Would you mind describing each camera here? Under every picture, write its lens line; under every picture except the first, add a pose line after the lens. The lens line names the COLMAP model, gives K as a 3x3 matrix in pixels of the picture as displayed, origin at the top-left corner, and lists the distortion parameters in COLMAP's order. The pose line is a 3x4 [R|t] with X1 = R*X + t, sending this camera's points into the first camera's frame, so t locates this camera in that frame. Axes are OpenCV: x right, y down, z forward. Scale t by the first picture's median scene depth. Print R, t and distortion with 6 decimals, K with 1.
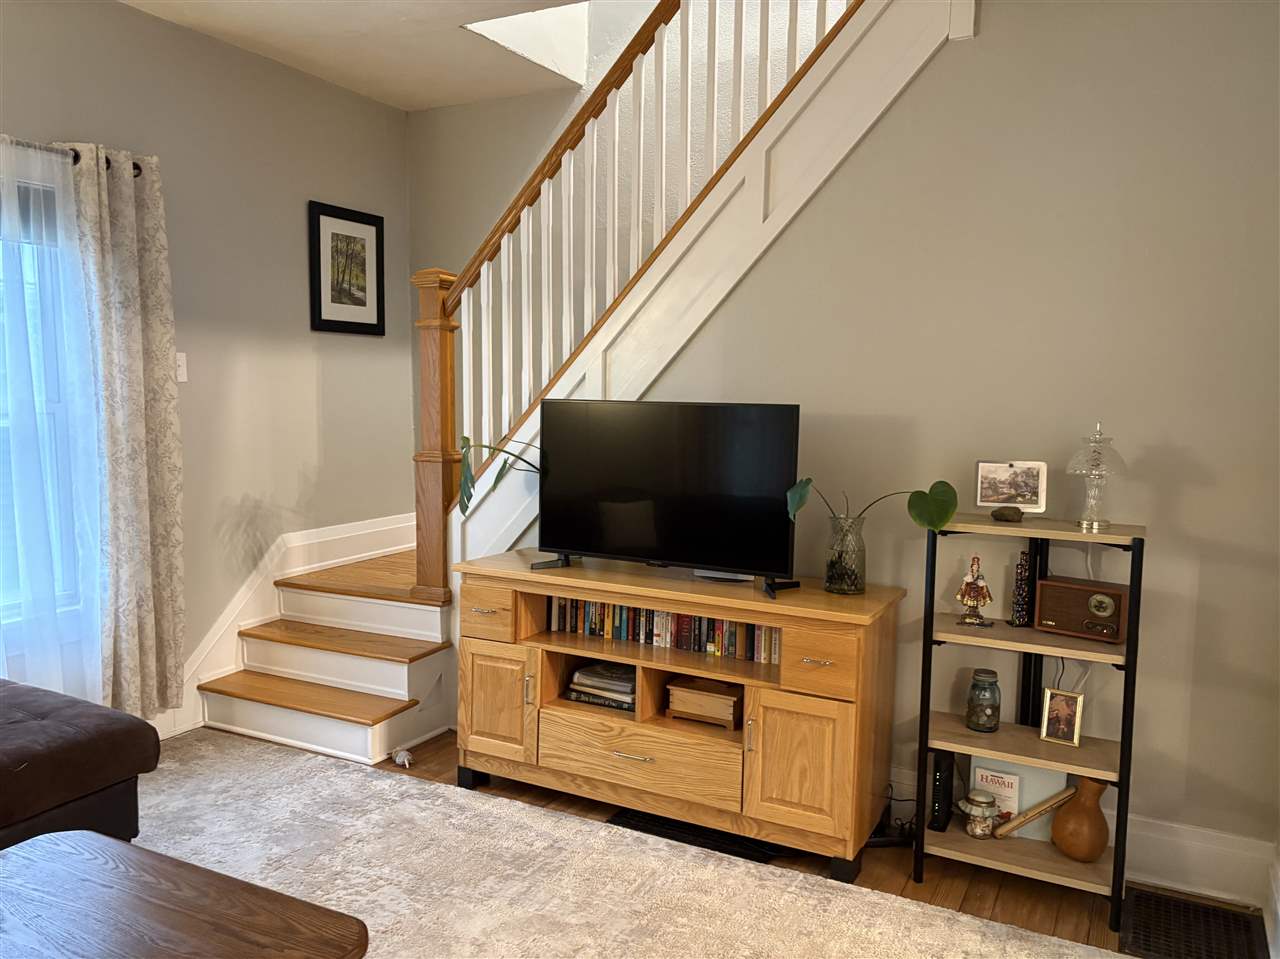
lens RADIAL K [[963.6, 0, 642.5], [0, 963.6, 479.6], [0, 0, 1]] dist [0.051553, -0.053621]
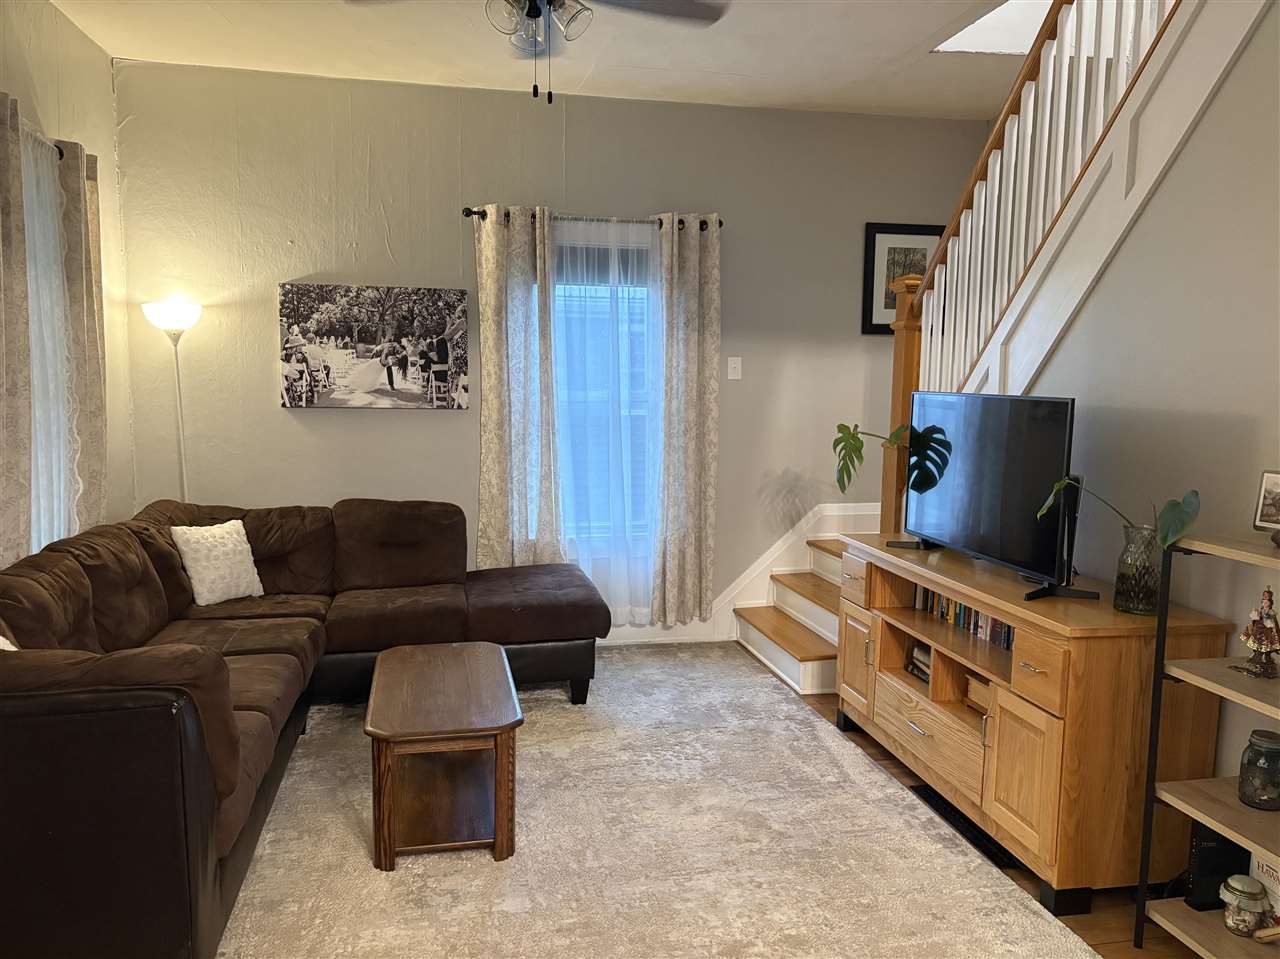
lens RADIAL K [[963.6, 0, 647.4], [0, 963.6, 486.6], [0, 0, 1]] dist [0.051553, -0.053621]
pose [[0.640925, 0.080713, -0.763348, 0.521411], [-0.071888, 0.996397, 0.044996, -0.005402], [0.764230, 0.026036, 0.644419, 0.069422]]
